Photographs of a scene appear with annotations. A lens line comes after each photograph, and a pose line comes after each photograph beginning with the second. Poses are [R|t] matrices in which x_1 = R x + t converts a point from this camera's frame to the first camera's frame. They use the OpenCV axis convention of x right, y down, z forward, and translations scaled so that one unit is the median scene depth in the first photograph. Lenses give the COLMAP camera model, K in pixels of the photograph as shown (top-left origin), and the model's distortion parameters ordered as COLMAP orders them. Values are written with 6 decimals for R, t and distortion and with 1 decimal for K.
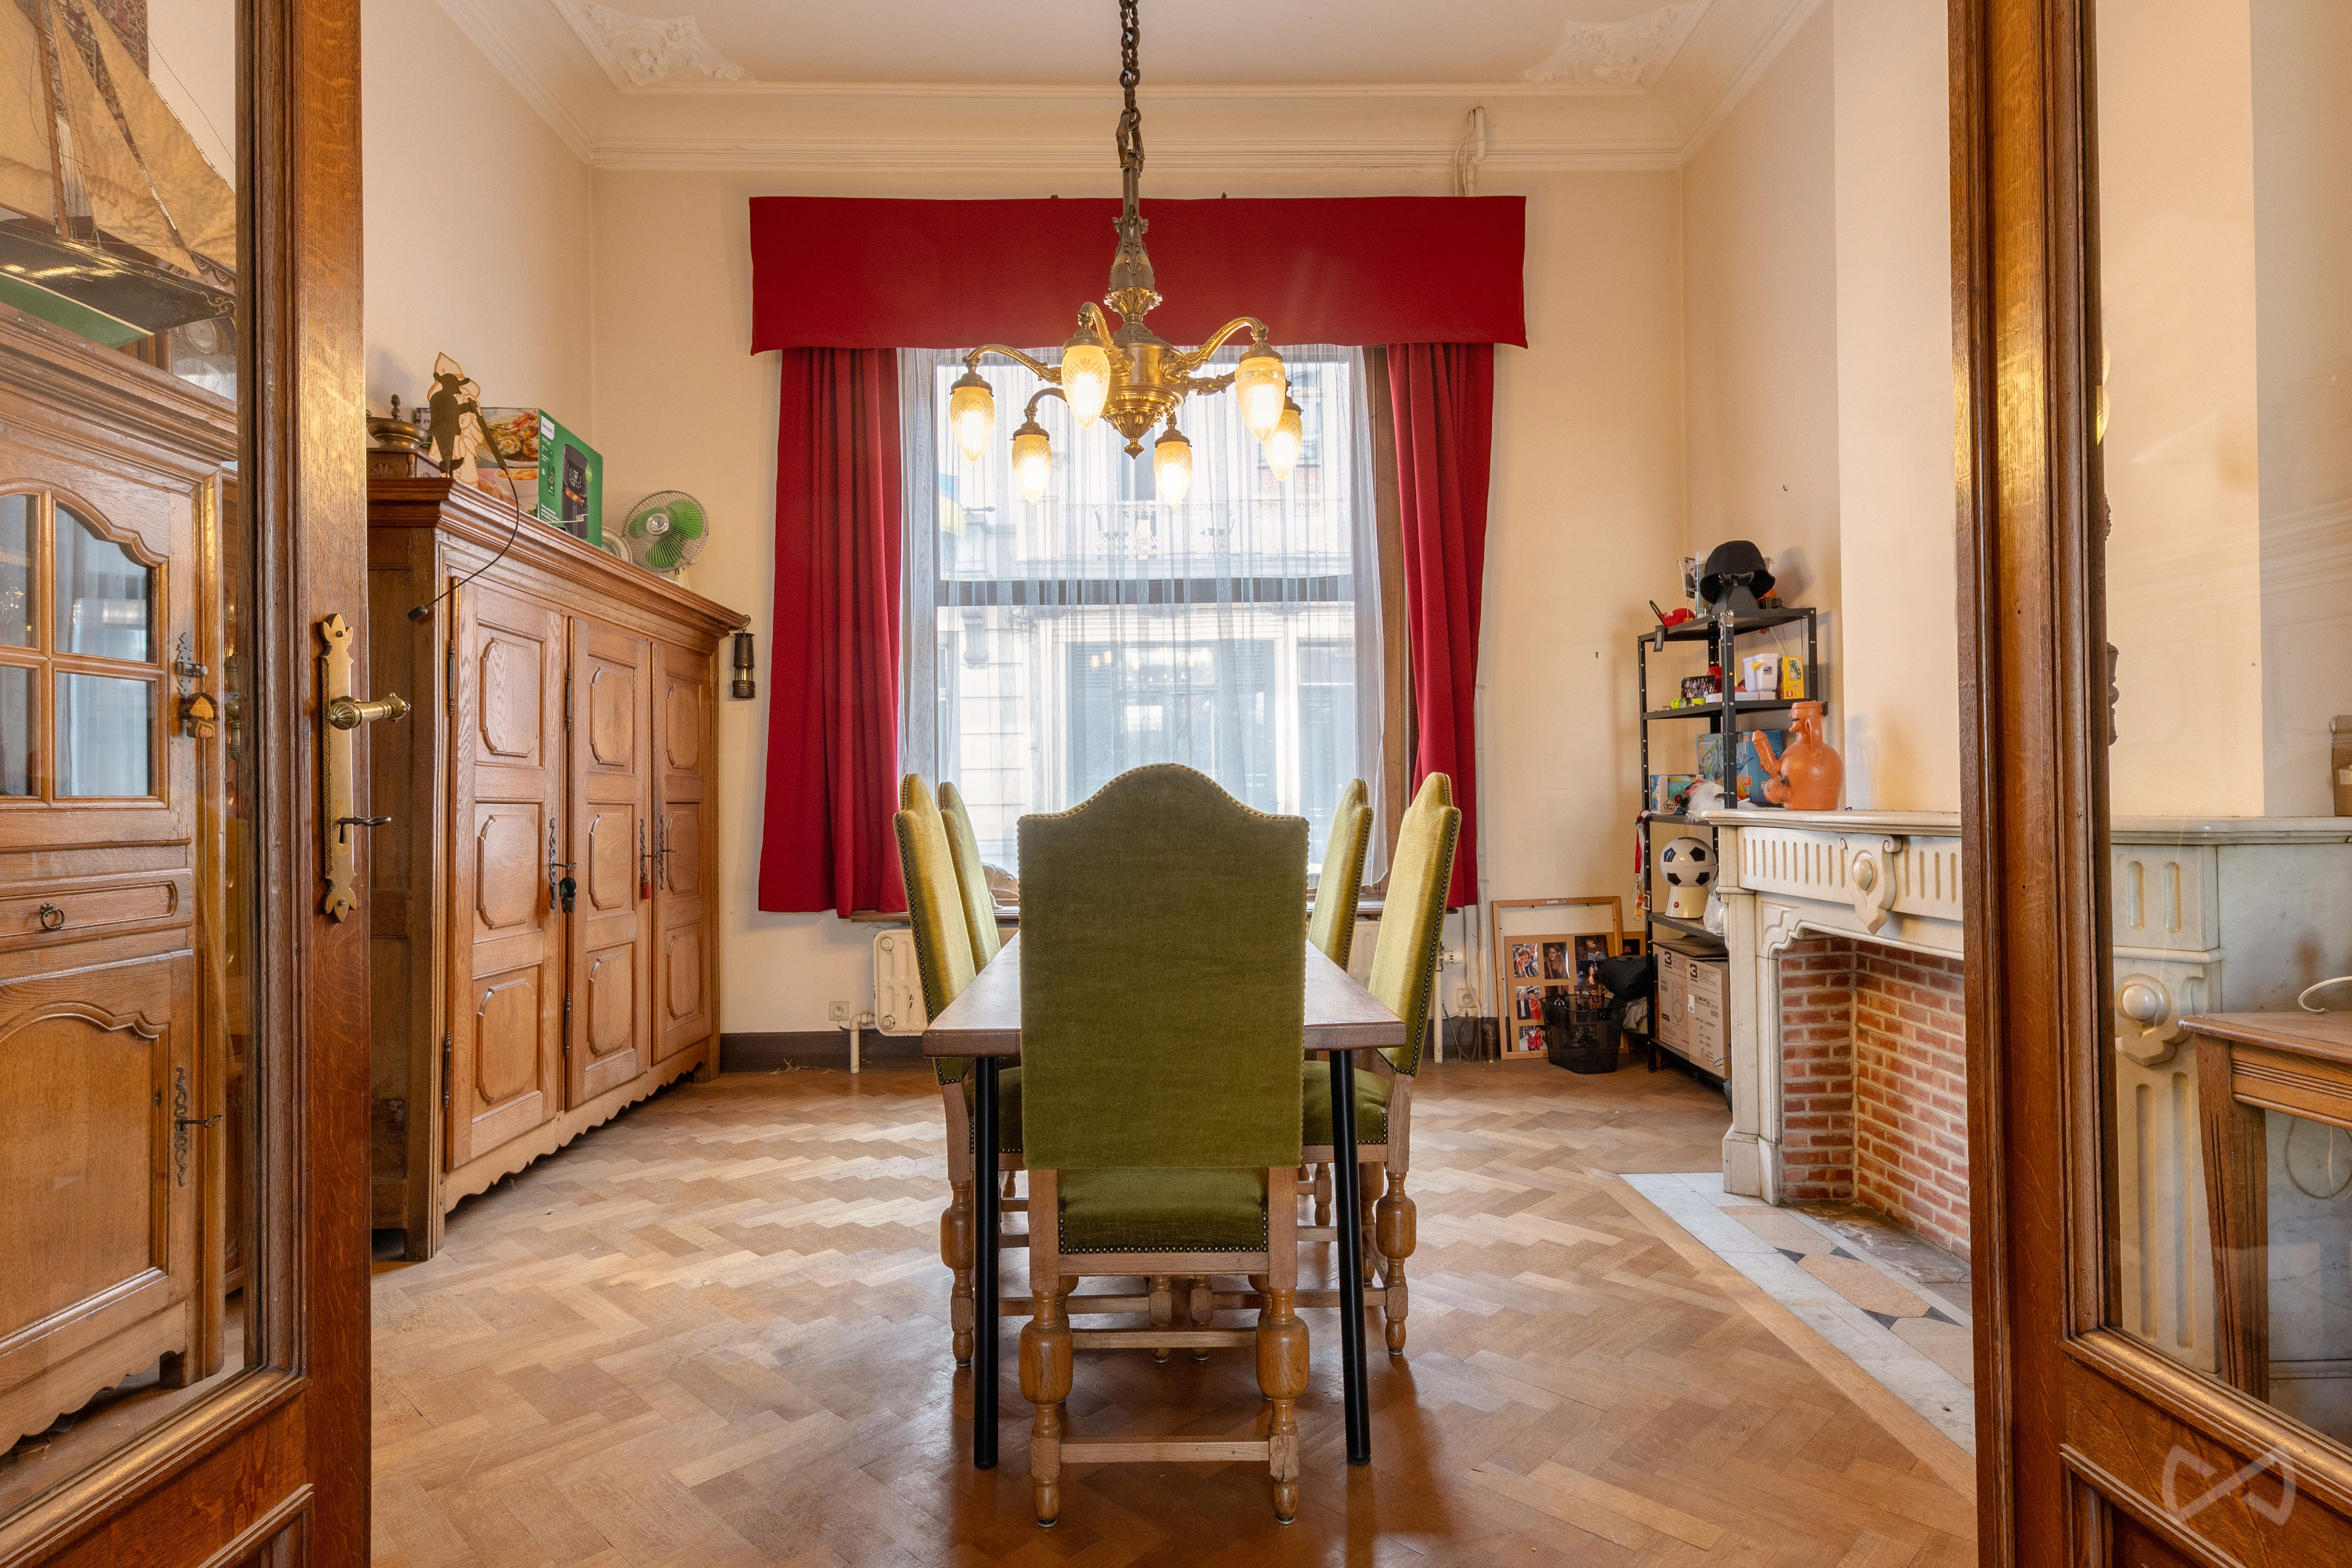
lens RADIAL K [[1238.5, 0, 1168.2], [0, 1238.5, 783.8], [0, 0, 1]] dist [0.018560, -0.007798]
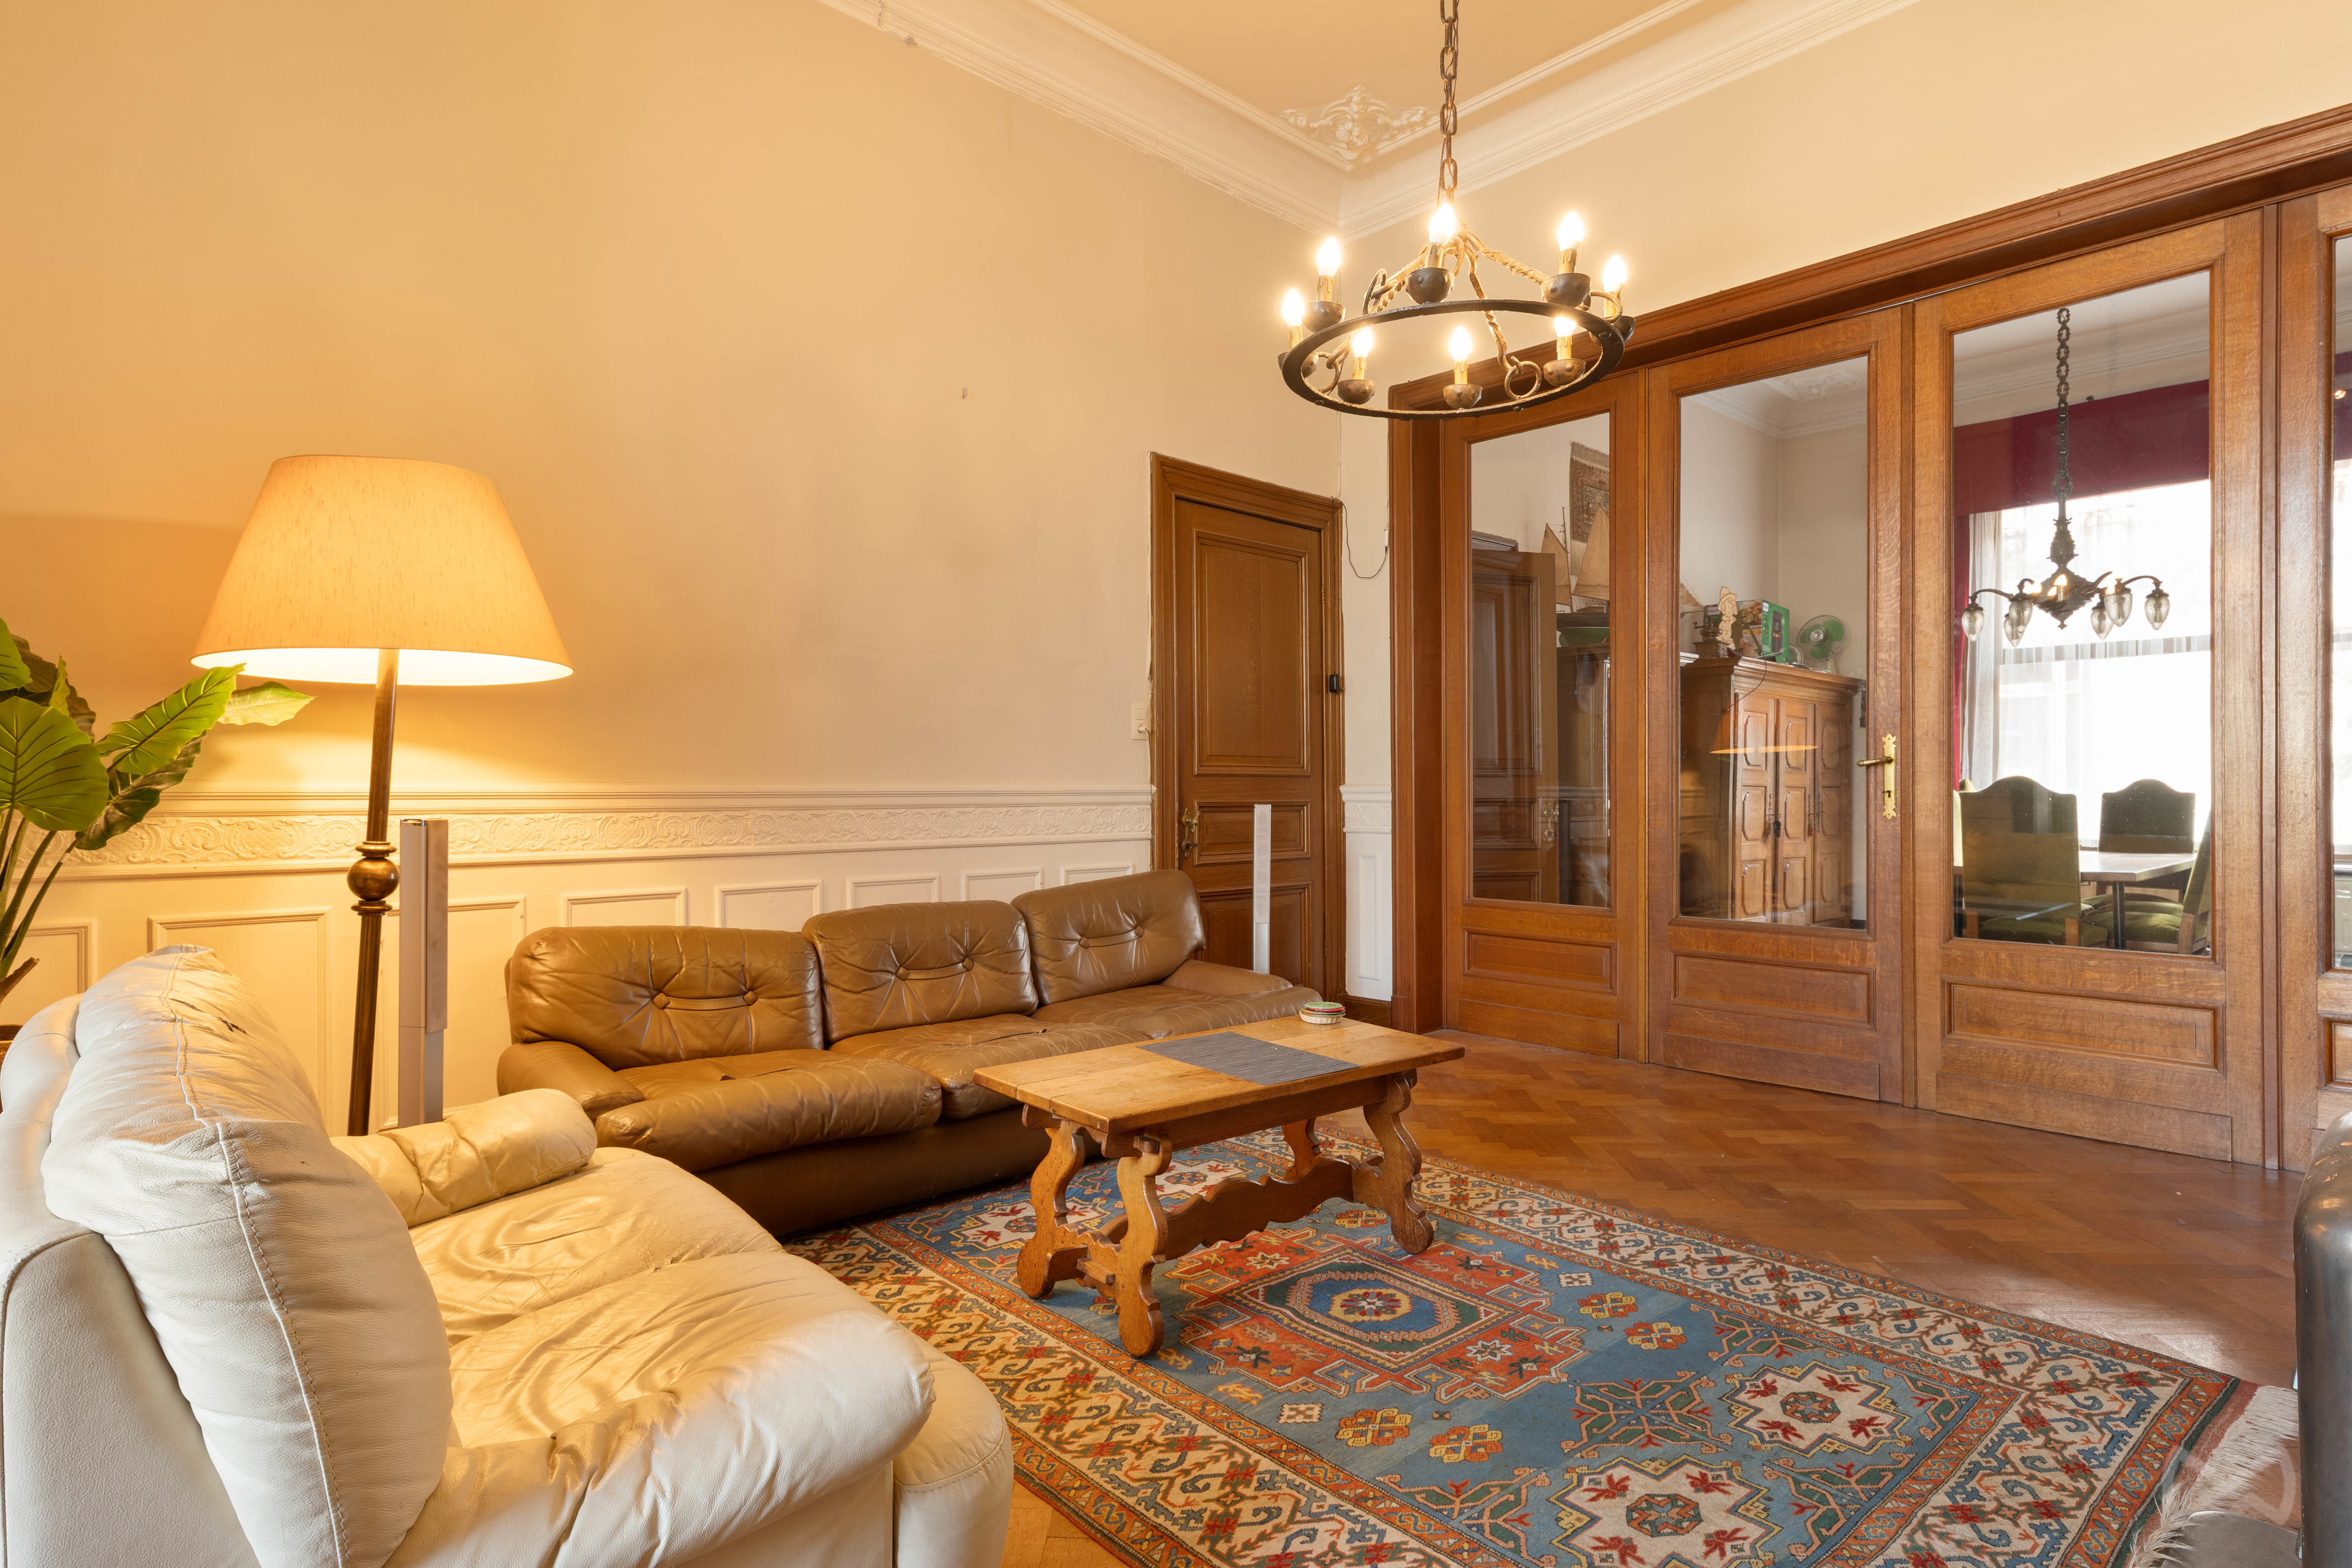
lens RADIAL K [[1238.5, 0, 1178.6], [0, 1238.5, 785.2], [0, 0, 1]] dist [0.018560, -0.007798]
pose [[0.668867, 0.009684, -0.743319, 0.392315], [0.003741, 0.999859, 0.016393, -0.023612], [0.743373, -0.013746, 0.668736, -1.118296]]
